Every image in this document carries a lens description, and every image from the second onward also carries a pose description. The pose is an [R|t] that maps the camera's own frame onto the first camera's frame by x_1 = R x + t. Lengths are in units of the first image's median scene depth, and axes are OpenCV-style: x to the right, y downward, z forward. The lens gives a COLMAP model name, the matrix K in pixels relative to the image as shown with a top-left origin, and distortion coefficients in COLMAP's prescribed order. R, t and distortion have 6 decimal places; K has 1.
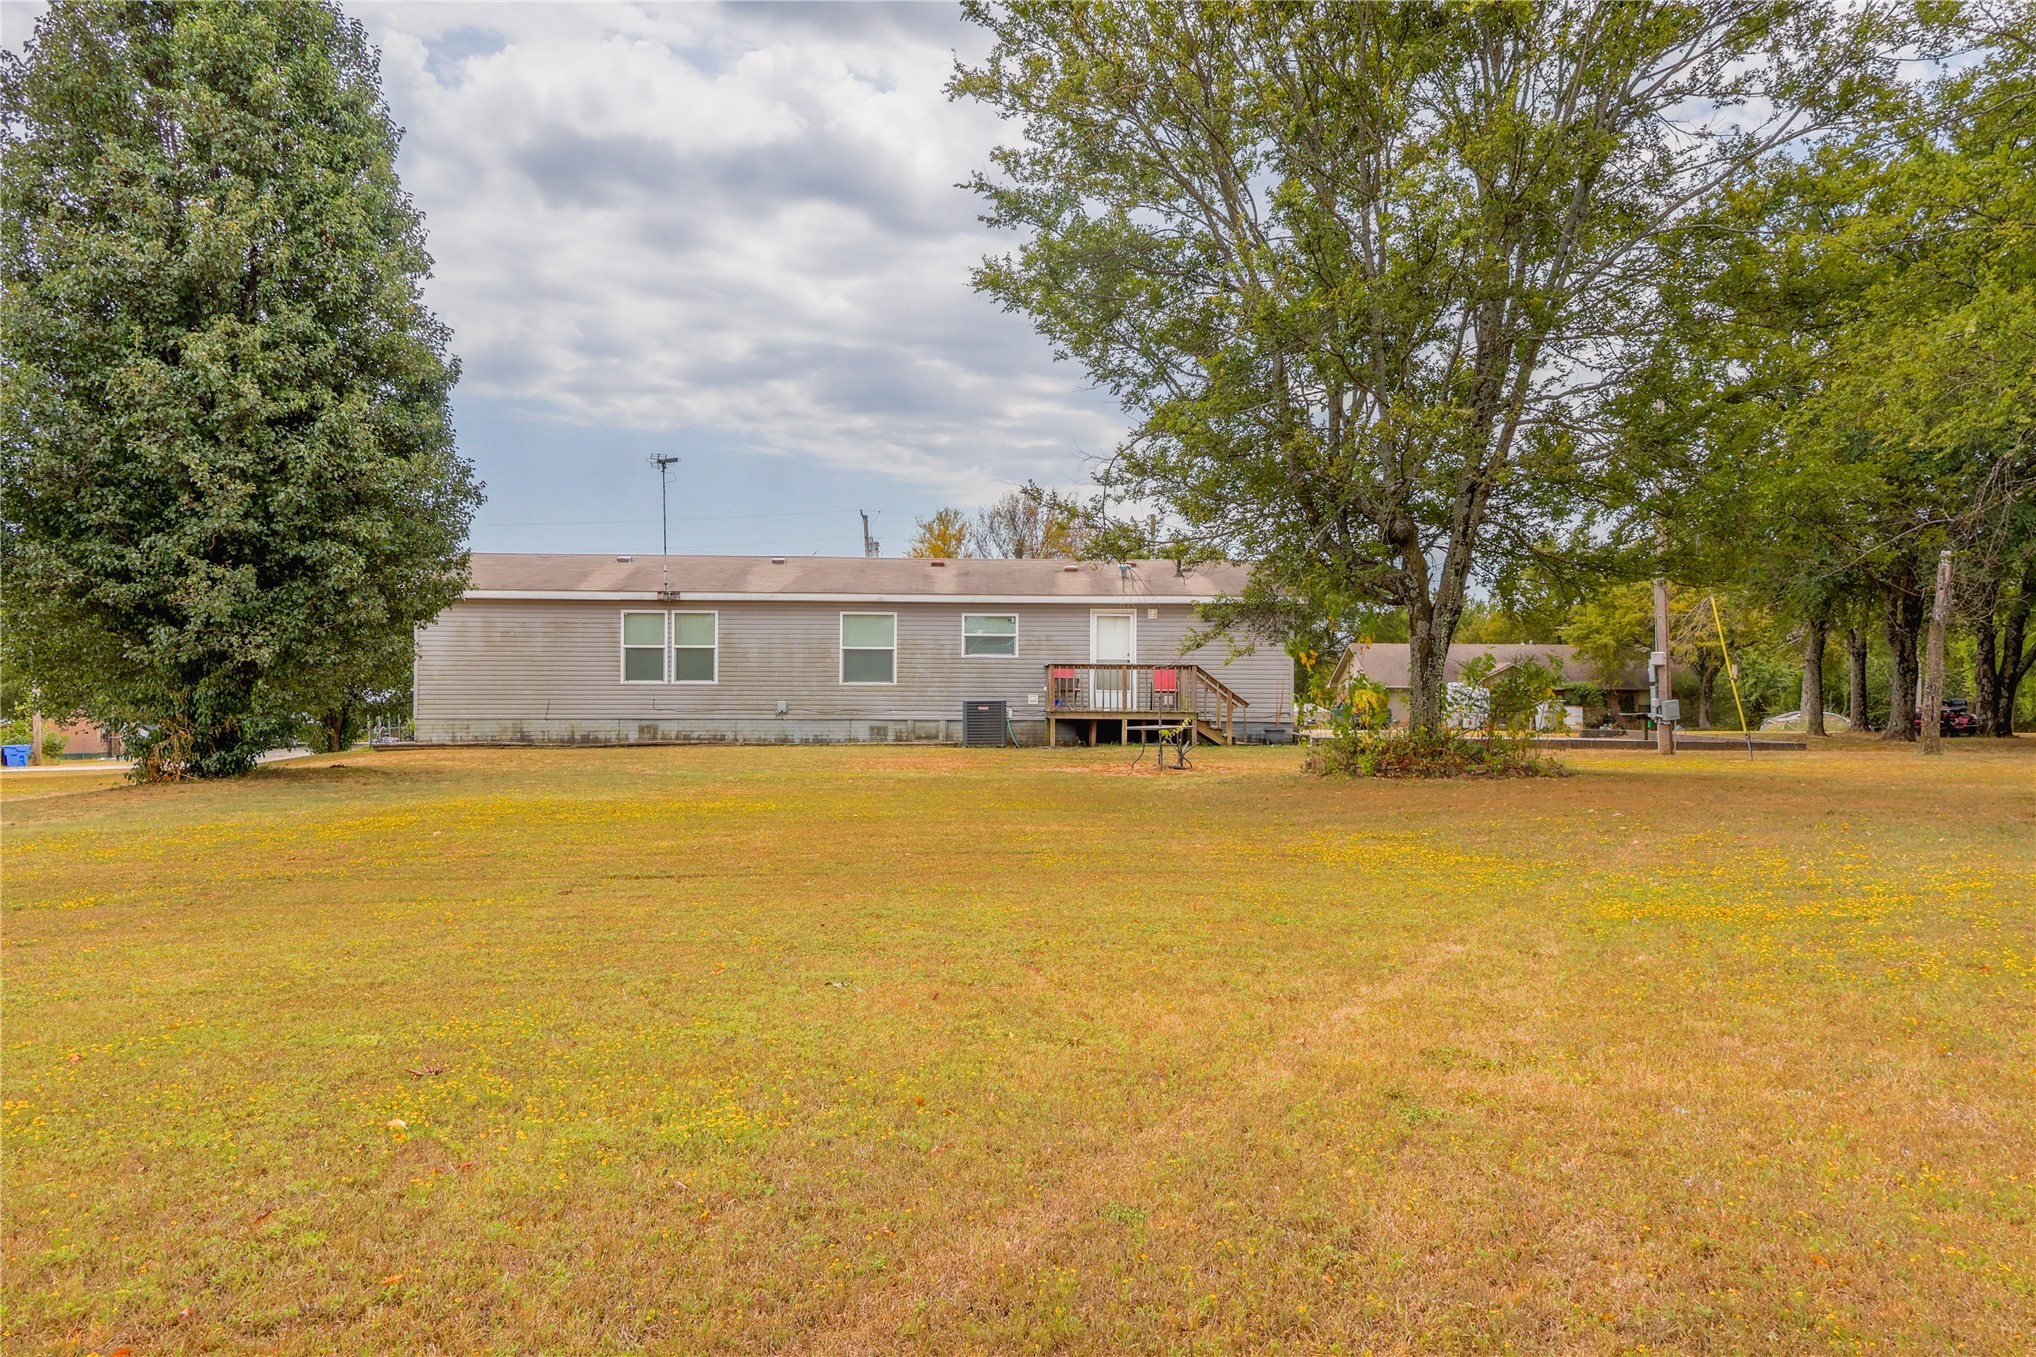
lens RADIAL K [[1646.6, 0, 1017.1], [0, 1646.6, 696.6], [0, 0, 1]] dist [0.126128, 0.010345]
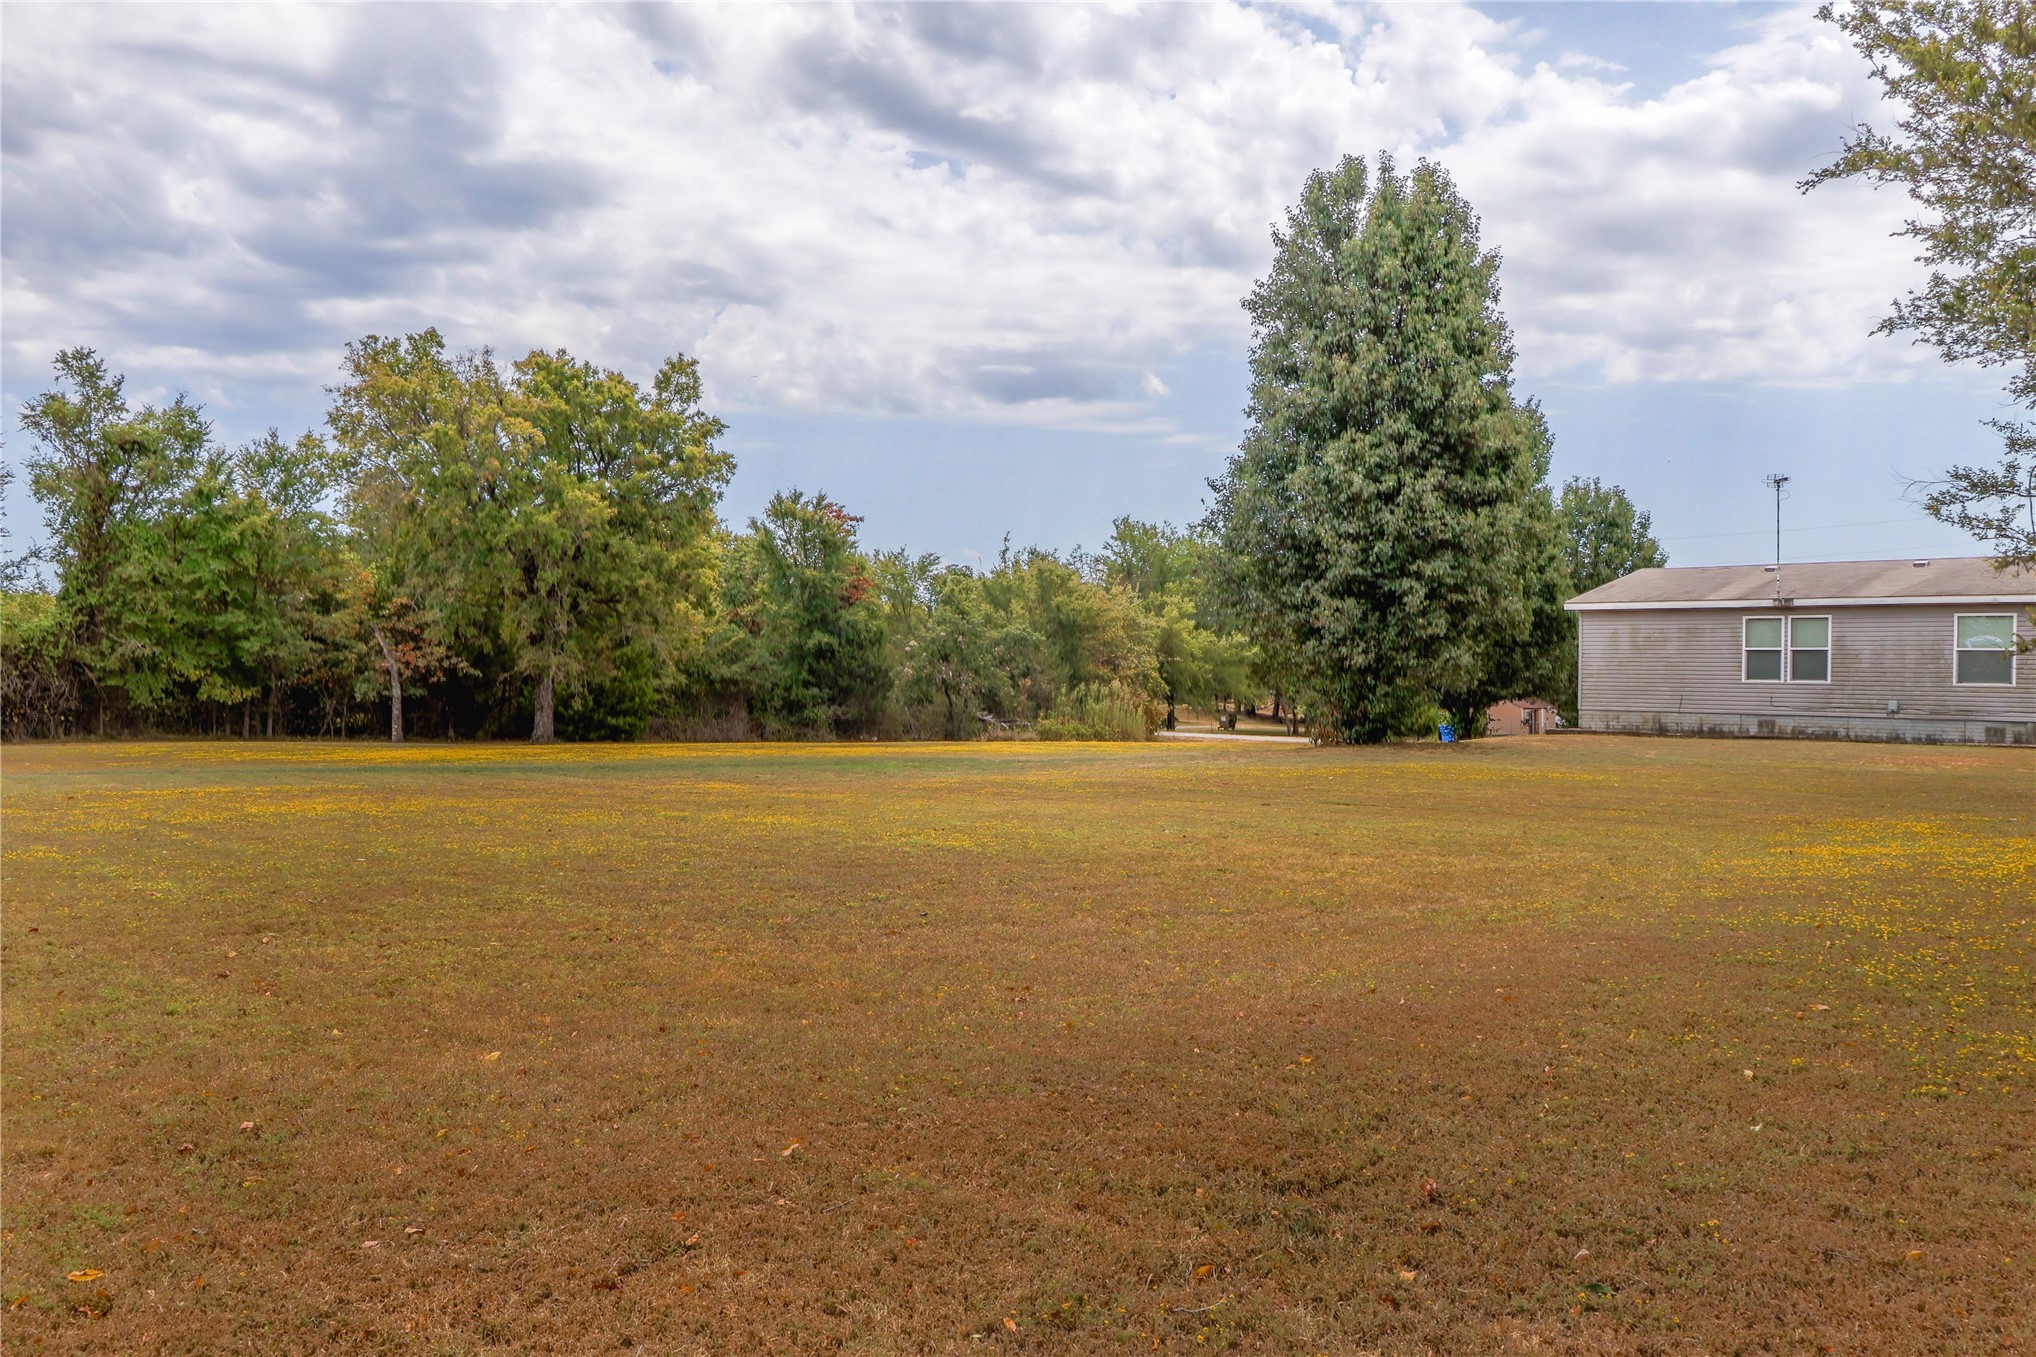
lens RADIAL K [[1729.1, 0, 1014.3], [0, 1729.1, 675.8], [0, 0, 1]] dist [0.004898, -0.002107]
pose [[0.655910, 0.007968, -0.754797, 0.320154], [-0.015522, 0.999875, -0.002933, -0.001070], [0.754680, 0.013640, 0.655952, -0.134665]]
